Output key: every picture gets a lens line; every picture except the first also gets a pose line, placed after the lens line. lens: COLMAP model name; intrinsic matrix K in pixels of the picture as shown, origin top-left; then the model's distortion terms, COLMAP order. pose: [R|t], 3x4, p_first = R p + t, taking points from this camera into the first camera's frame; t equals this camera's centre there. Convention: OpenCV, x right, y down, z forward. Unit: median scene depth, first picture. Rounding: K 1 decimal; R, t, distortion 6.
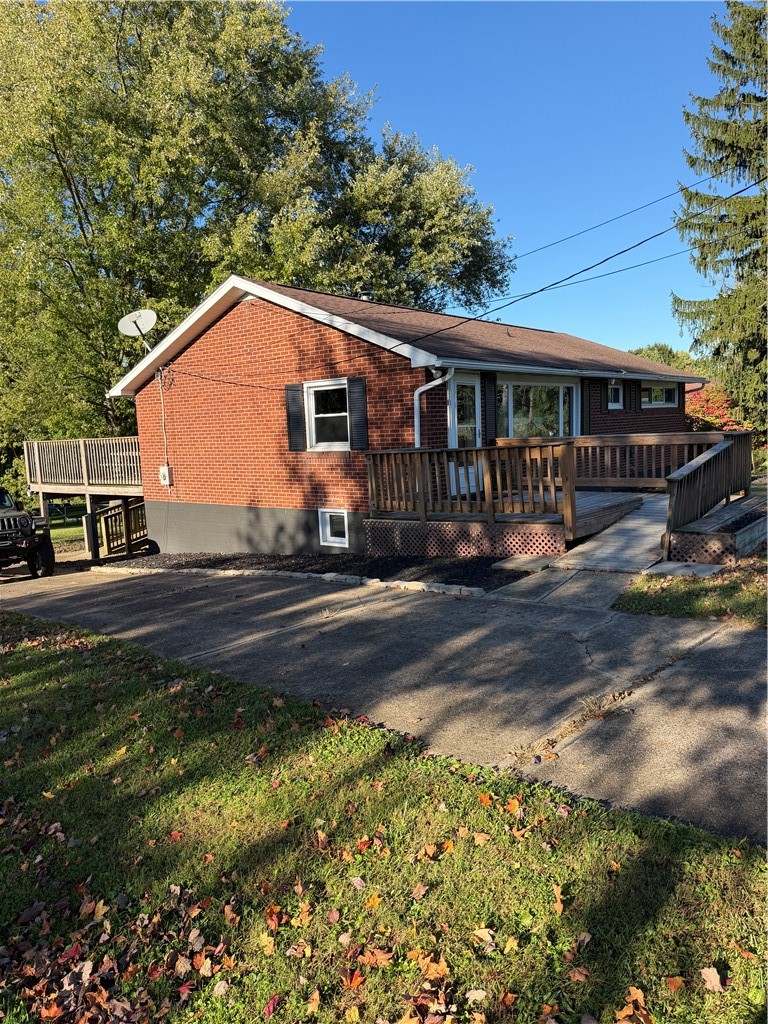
lens RADIAL K [[724.7, 0, 342.8], [0, 724.7, 514.1], [0, 0, 1]] dist [0.099759, -0.155216]
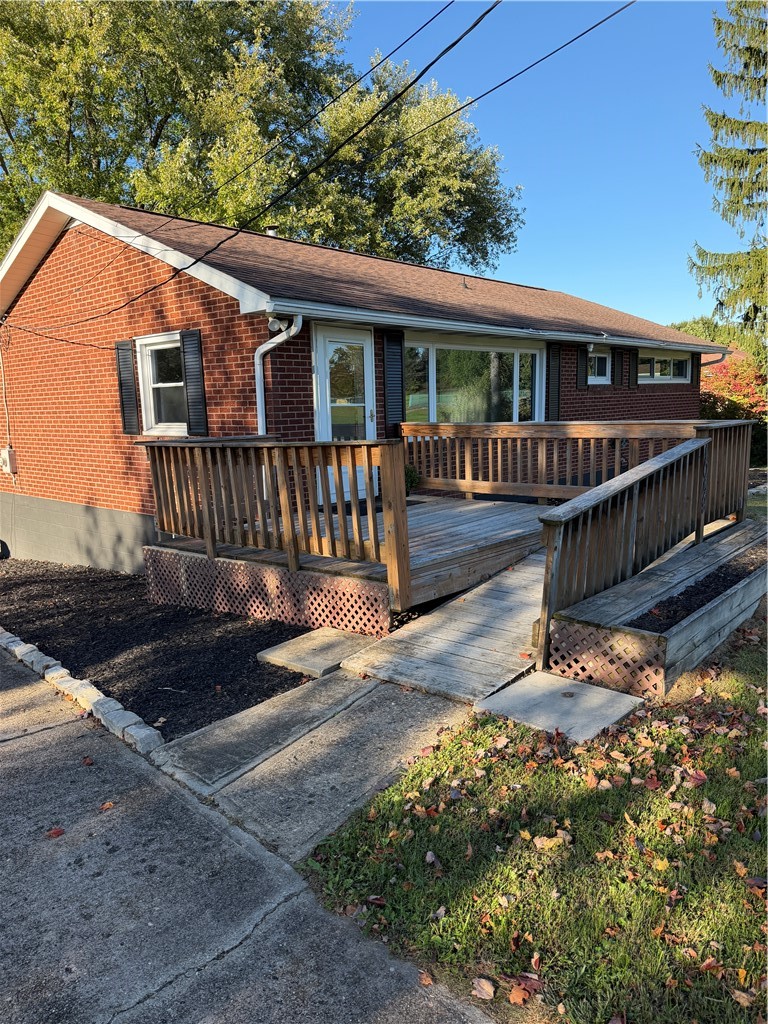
lens RADIAL K [[724.4, 0, 355.8], [0, 724.4, 513.5], [0, 0, 1]] dist [0.083845, -0.118342]
pose [[0.999183, 0.020517, -0.034834, 0.189456], [-0.019261, 0.999166, 0.035999, -0.038574], [0.035543, -0.035299, 0.998745, 0.278961]]
